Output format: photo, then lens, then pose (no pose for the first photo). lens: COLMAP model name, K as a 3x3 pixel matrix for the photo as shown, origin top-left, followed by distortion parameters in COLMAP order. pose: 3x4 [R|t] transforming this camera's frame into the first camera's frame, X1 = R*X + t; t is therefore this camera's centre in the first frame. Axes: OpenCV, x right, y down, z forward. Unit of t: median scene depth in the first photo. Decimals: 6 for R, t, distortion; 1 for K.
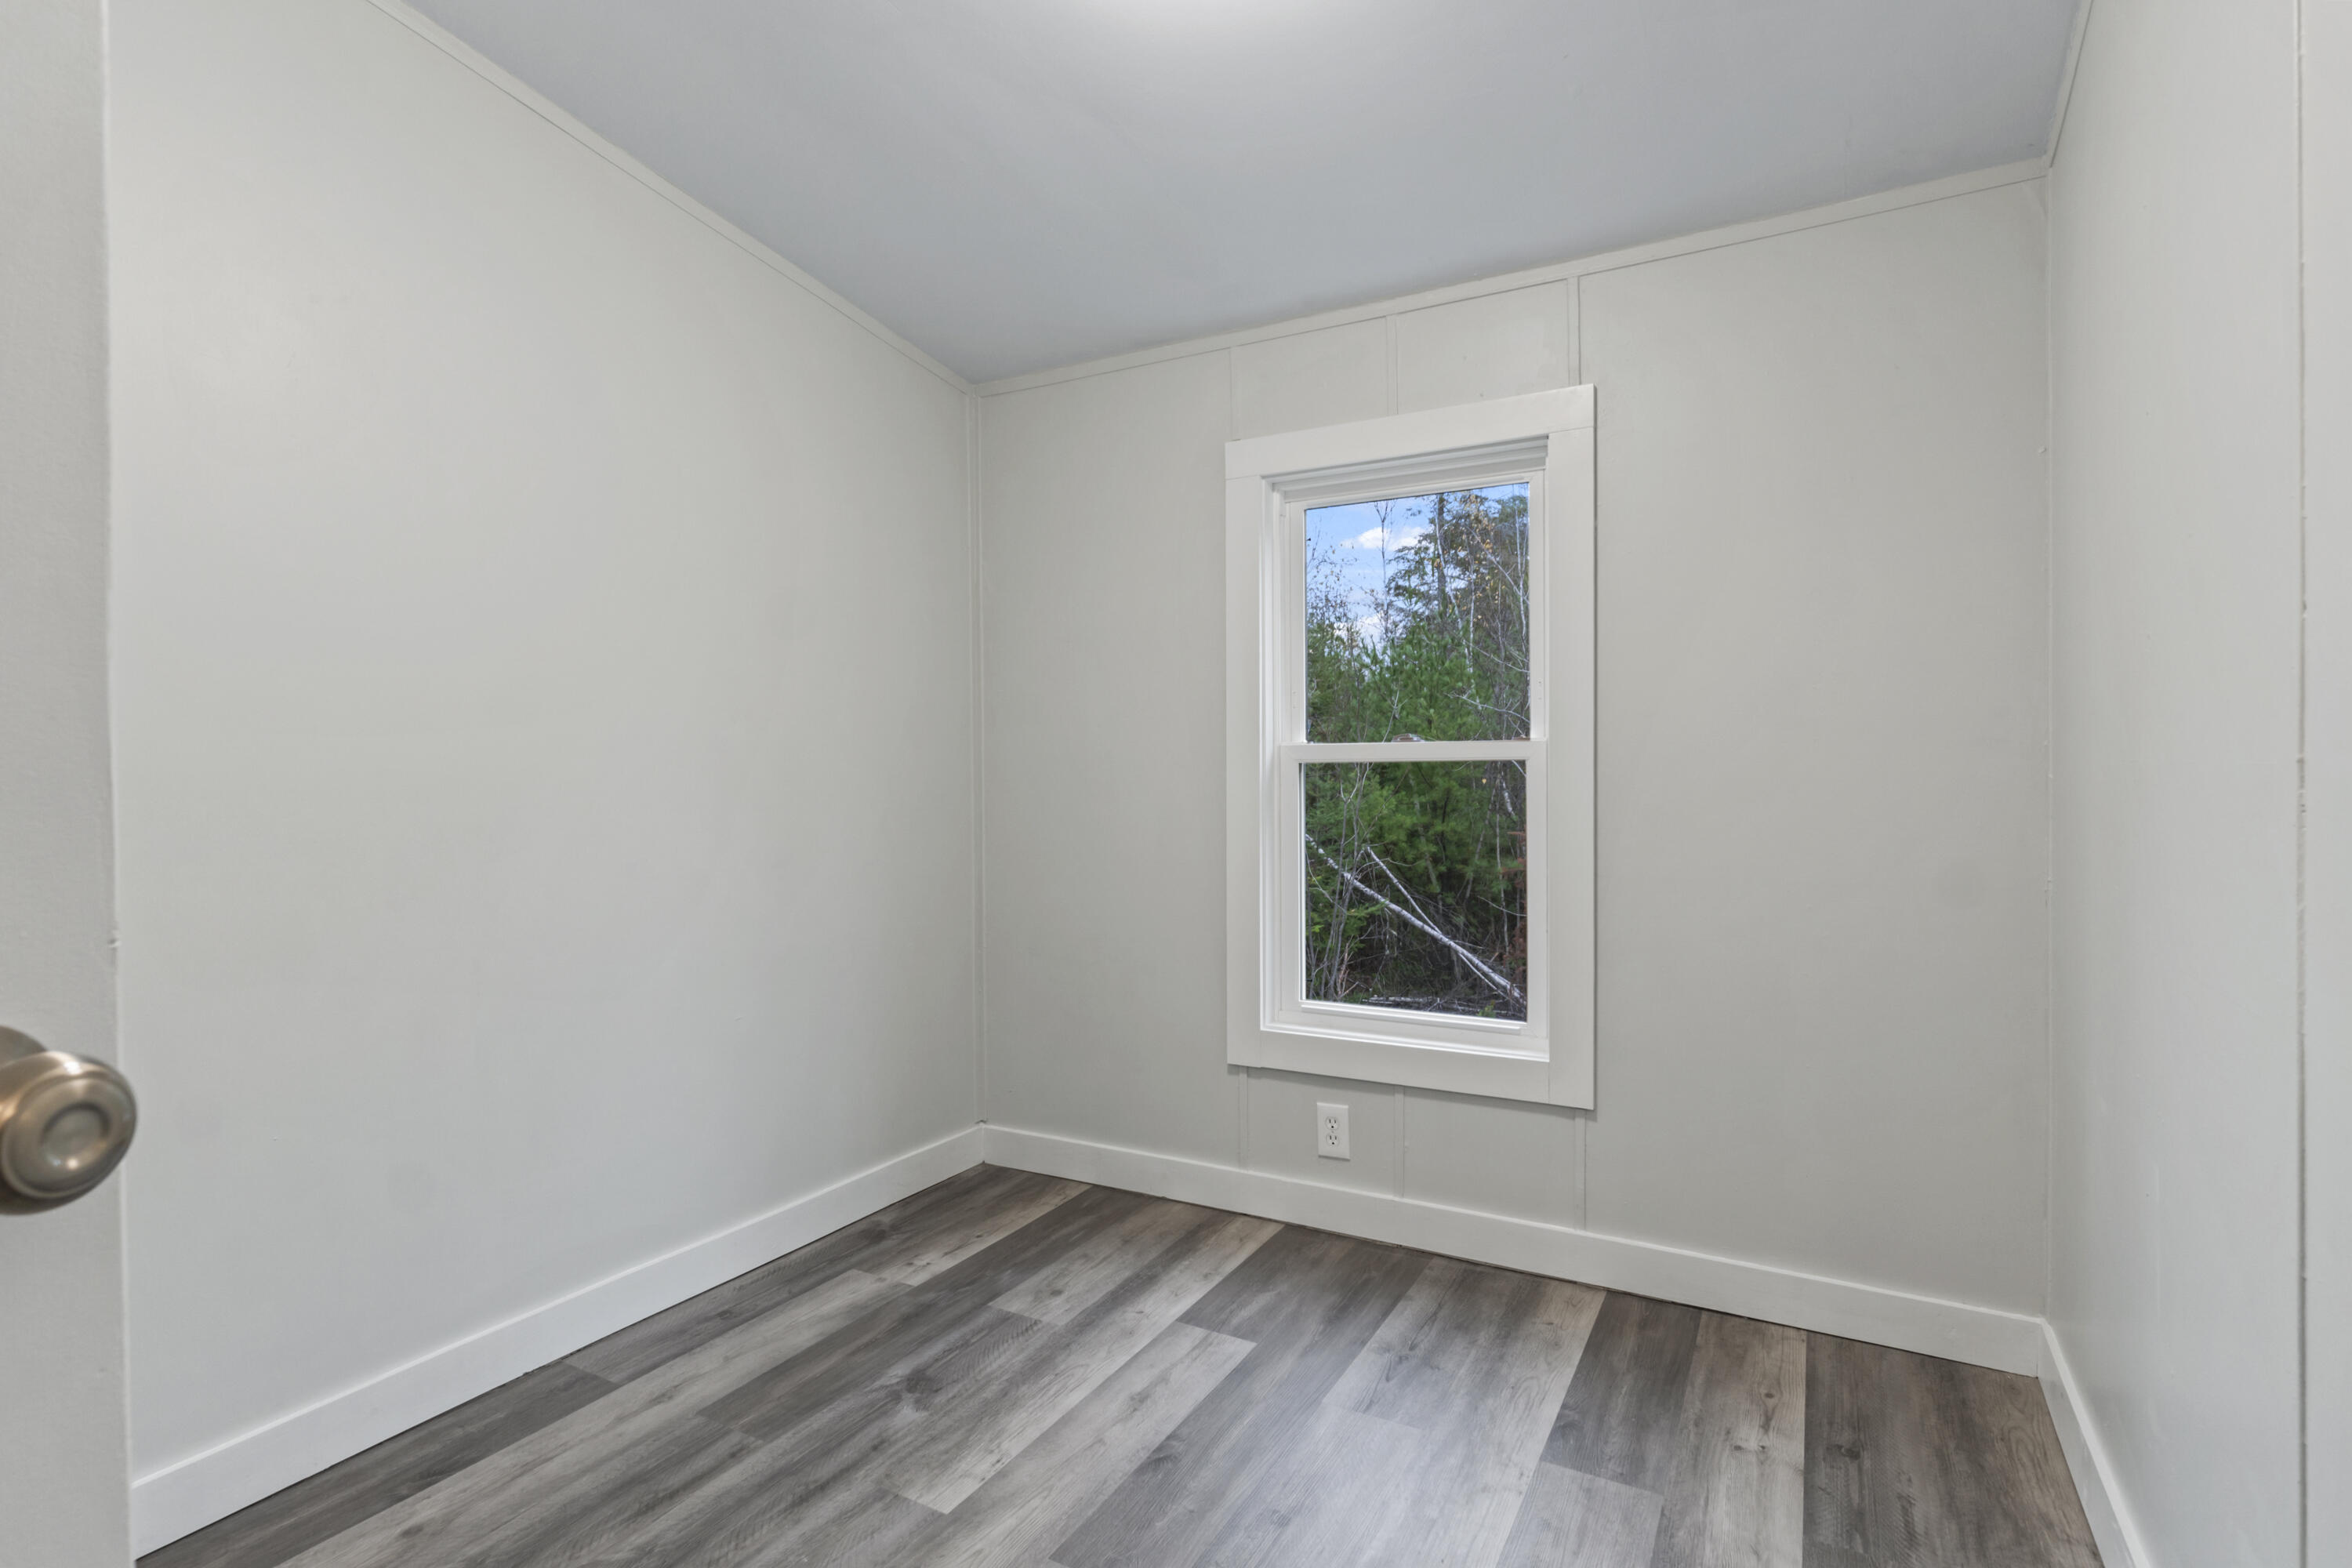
lens RADIAL K [[954.1, 0, 1180.8], [0, 954.1, 786.8], [0, 0, 1]] dist [-0.000594, 0.000245]
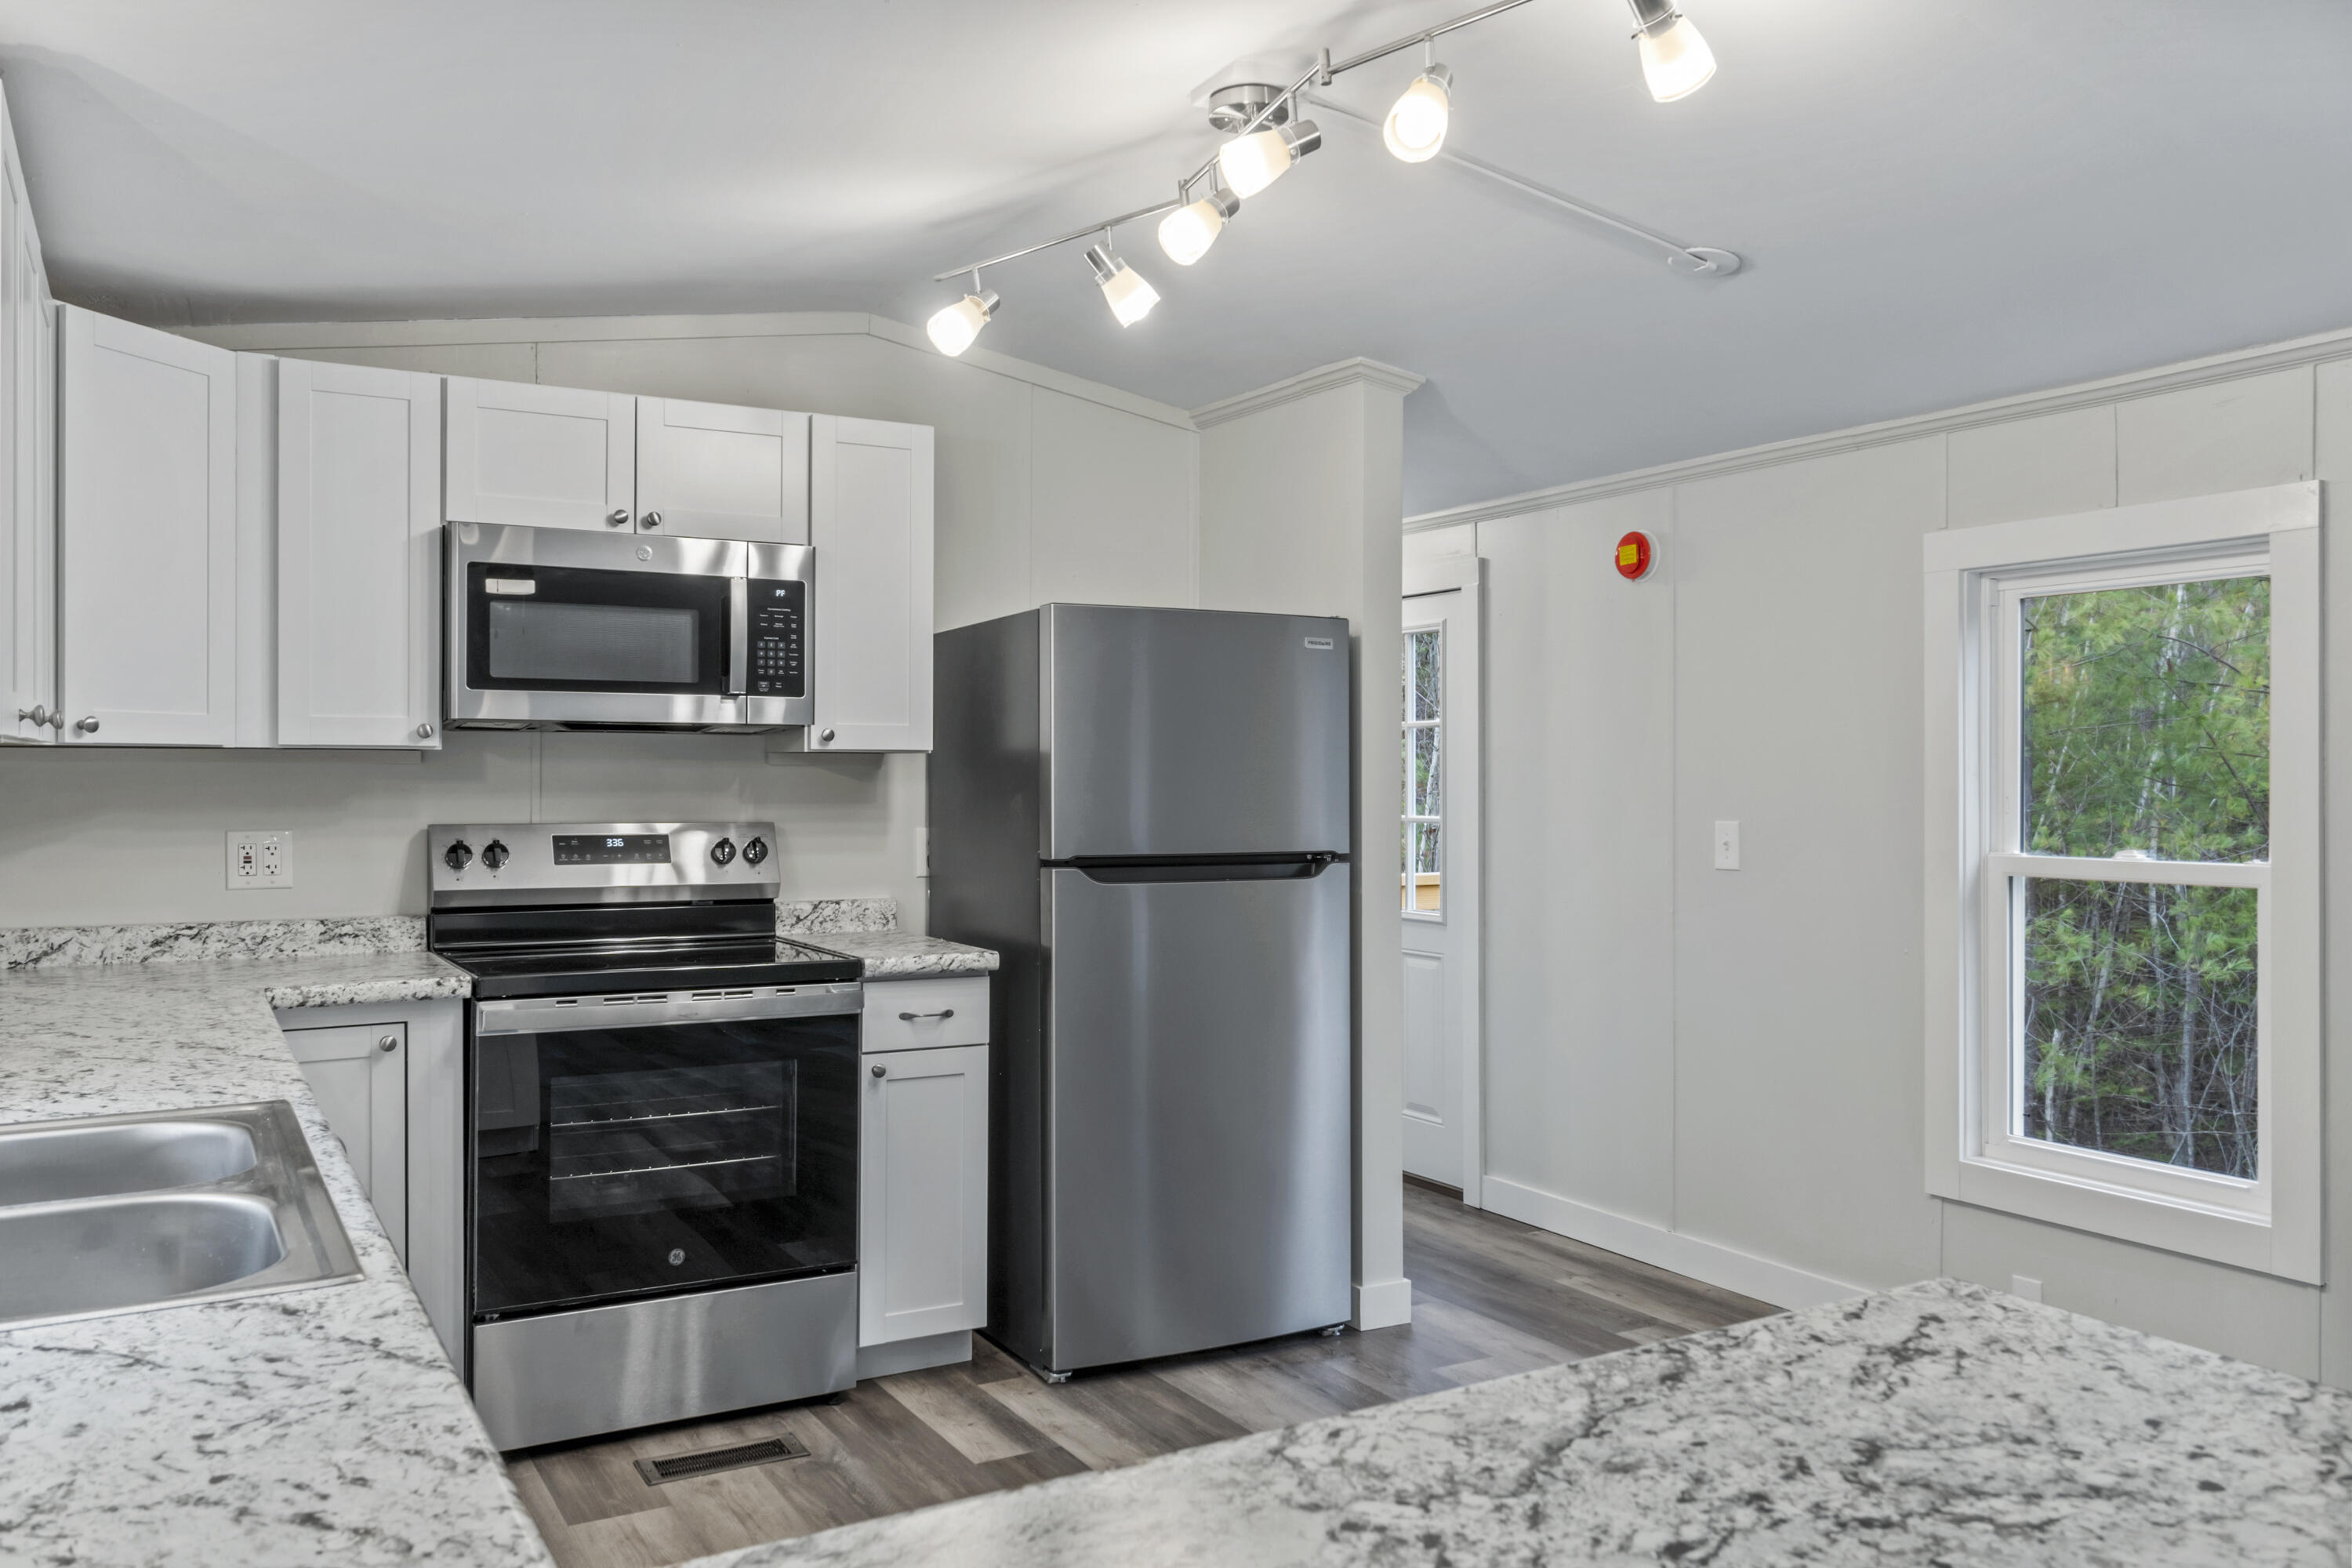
lens RADIAL K [[1794.4, 0, 1167.9], [0, 1794.4, 798.3], [0, 0, 1]] dist [0.011573, 0.001491]
pose [[0.831393, 0.013038, -0.555532, 0.413922], [-0.007405, 0.999896, 0.012385, -0.115115], [0.555635, -0.006183, 0.831403, -0.888848]]
